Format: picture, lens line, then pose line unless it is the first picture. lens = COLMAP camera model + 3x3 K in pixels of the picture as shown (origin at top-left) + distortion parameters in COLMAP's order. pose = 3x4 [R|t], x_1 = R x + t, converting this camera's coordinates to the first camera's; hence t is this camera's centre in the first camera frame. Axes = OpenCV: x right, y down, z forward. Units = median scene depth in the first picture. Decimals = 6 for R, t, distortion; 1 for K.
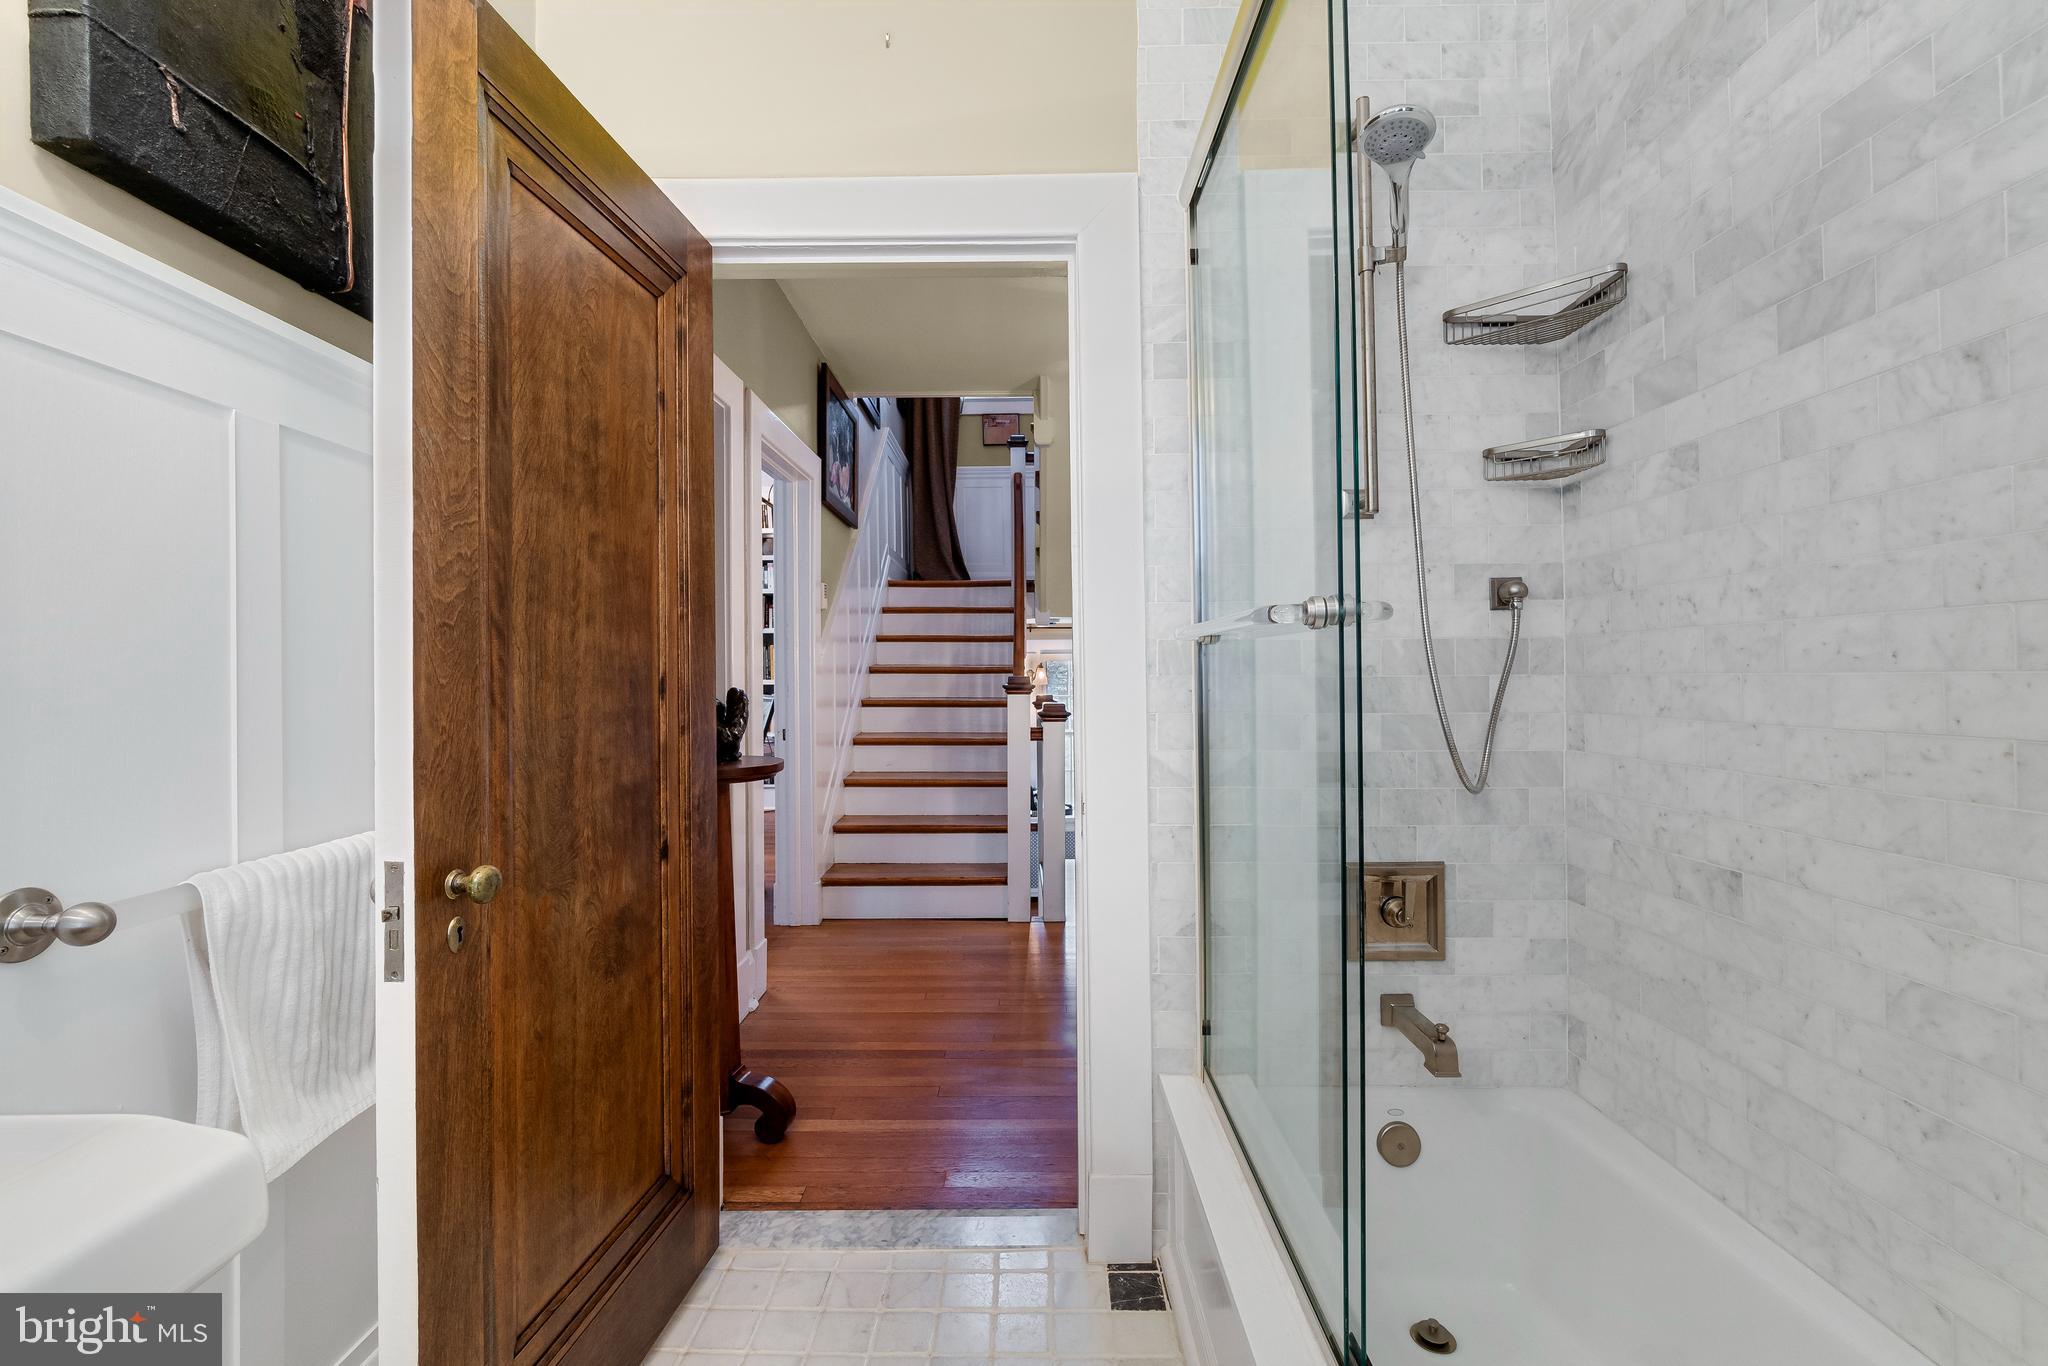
lens RADIAL K [[892.8, 0, 1023.6], [0, 892.8, 670.7], [0, 0, 1]] dist [-0.005758, 0.001241]
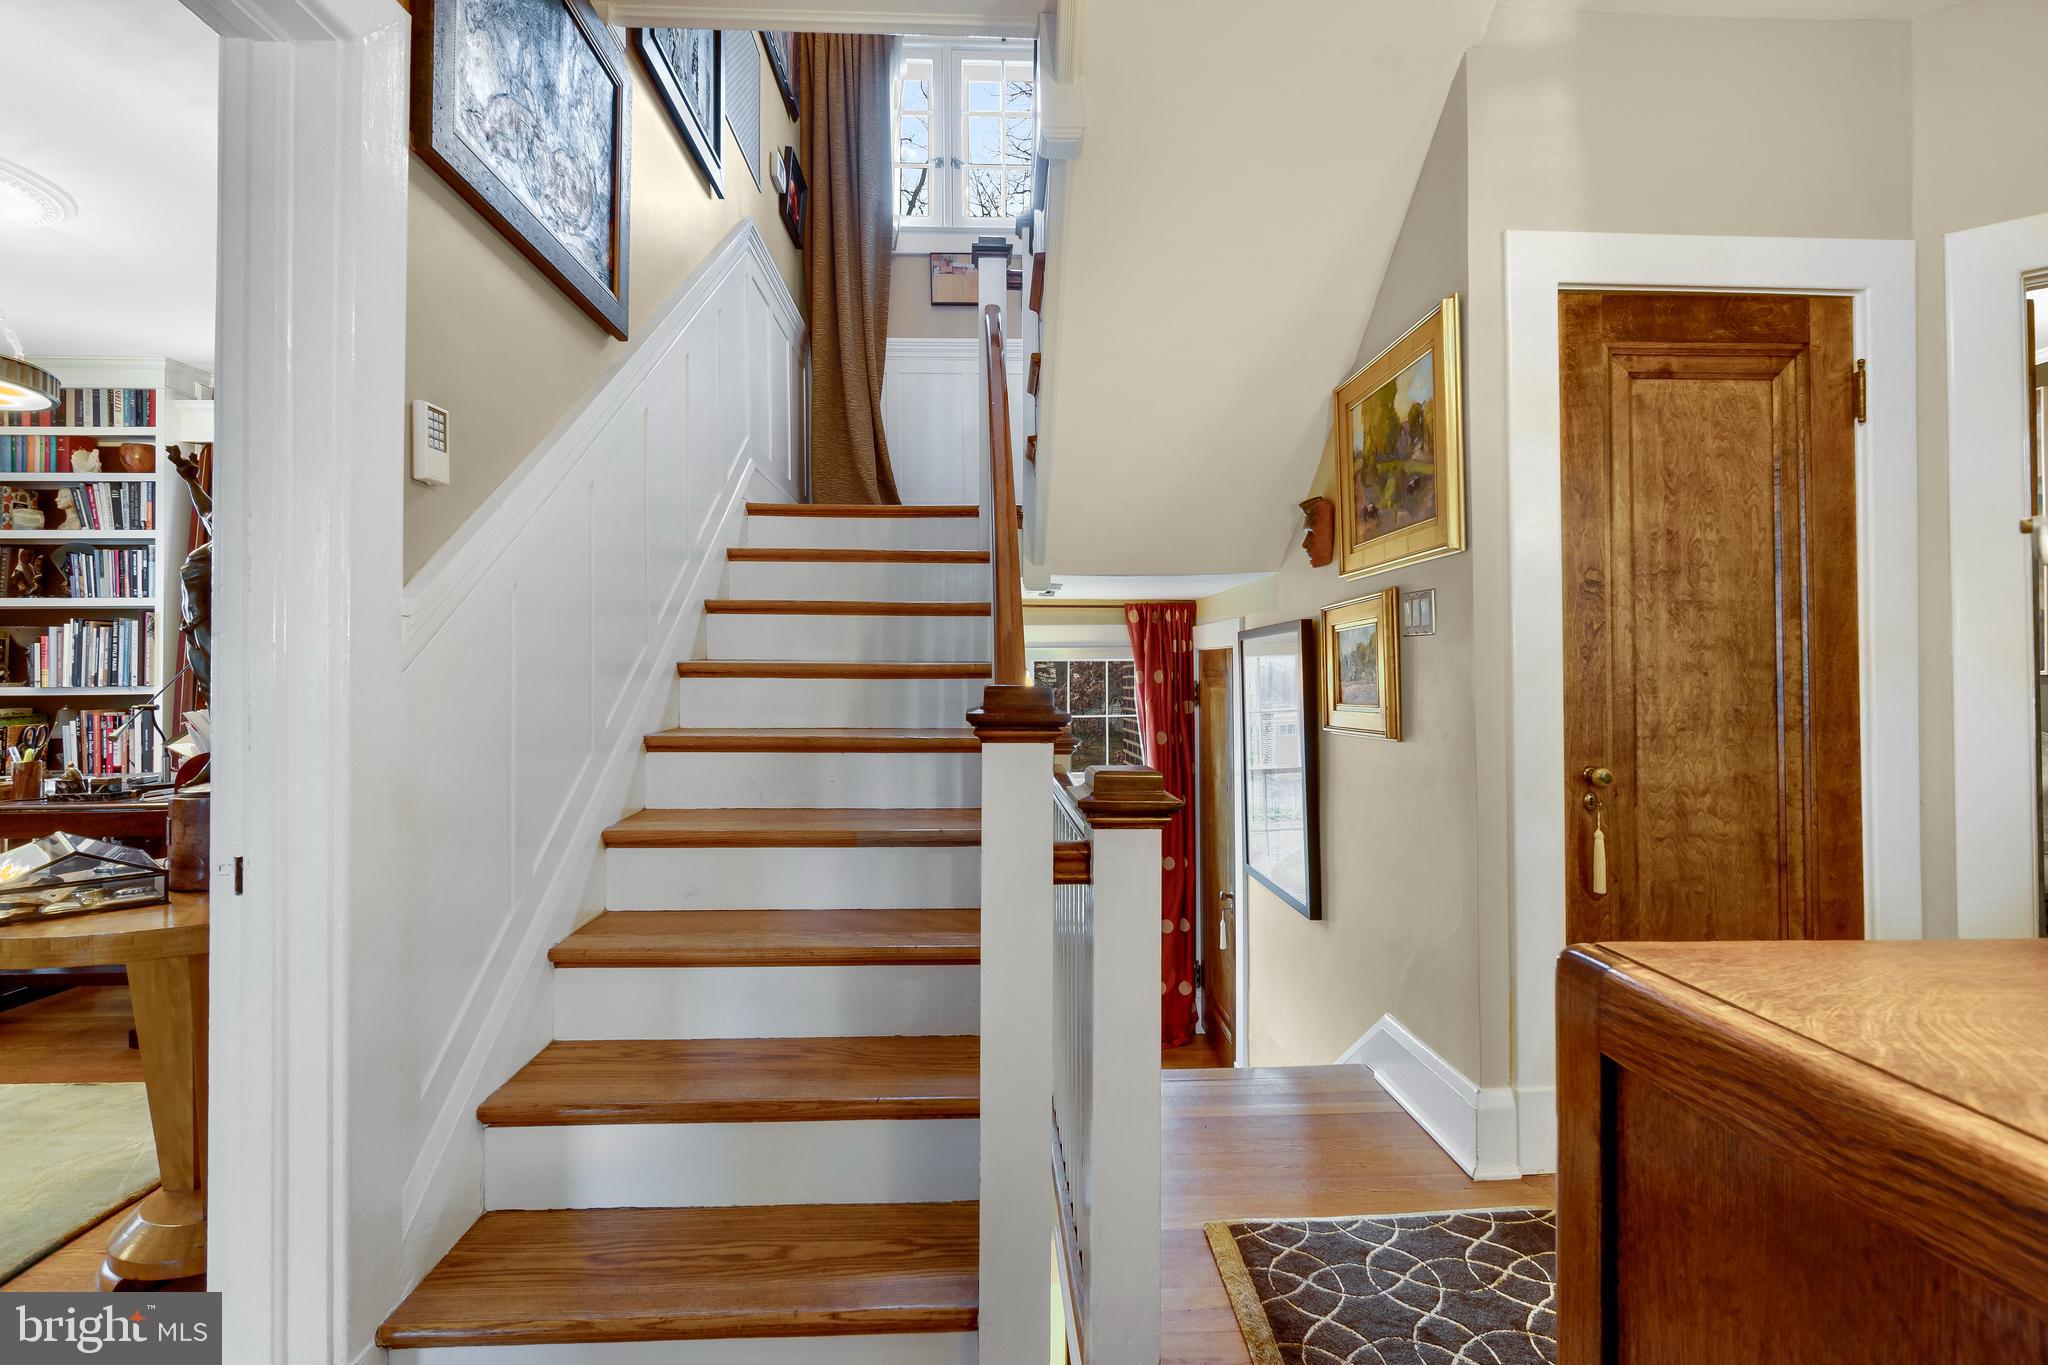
lens RADIAL K [[892.8, 0, 1026.3], [0, 892.8, 668.9], [0, 0, 1]] dist [-0.005758, 0.001241]
pose [[0.998539, 0.004816, 0.053823, -0.014541], [-0.004265, 0.999937, -0.010347, 0.002450], [-0.053869, 0.010102, 0.998497, 0.489564]]
